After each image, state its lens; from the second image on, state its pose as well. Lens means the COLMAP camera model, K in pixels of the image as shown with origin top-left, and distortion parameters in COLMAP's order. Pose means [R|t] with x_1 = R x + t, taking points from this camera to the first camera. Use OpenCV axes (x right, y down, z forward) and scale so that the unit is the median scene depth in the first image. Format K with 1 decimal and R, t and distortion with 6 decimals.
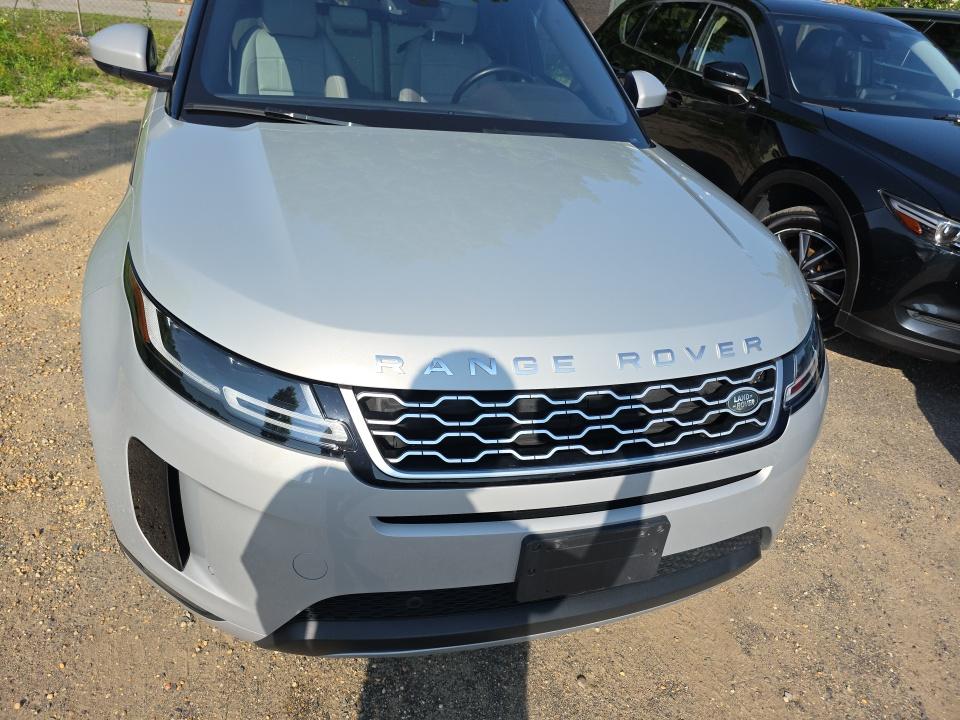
lens RADIAL K [[652.9, 0, 485.4], [0, 652.9, 354.5], [0, 0, 1]] dist [0.044041, -0.062840]
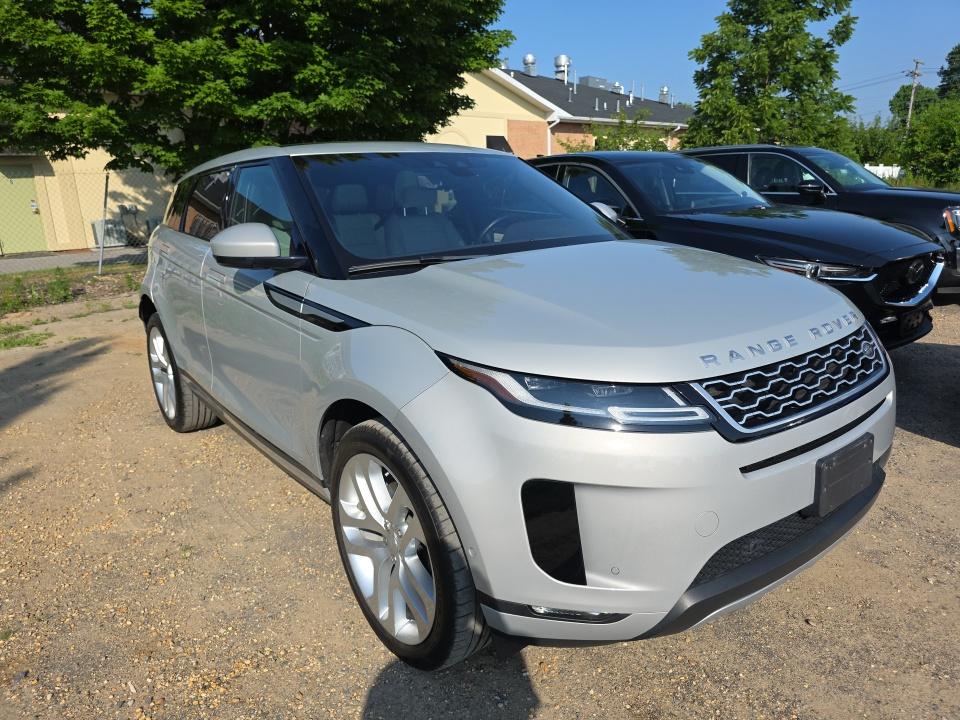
lens RADIAL K [[652.9, 0, 485.4], [0, 652.9, 354.5], [0, 0, 1]] dist [0.044041, -0.062840]
pose [[0.919396, -0.223264, 0.323827, -0.961389], [0.299257, 0.931331, -0.207529, 0.139184], [-0.255256, 0.287709, 0.923075, -0.175569]]
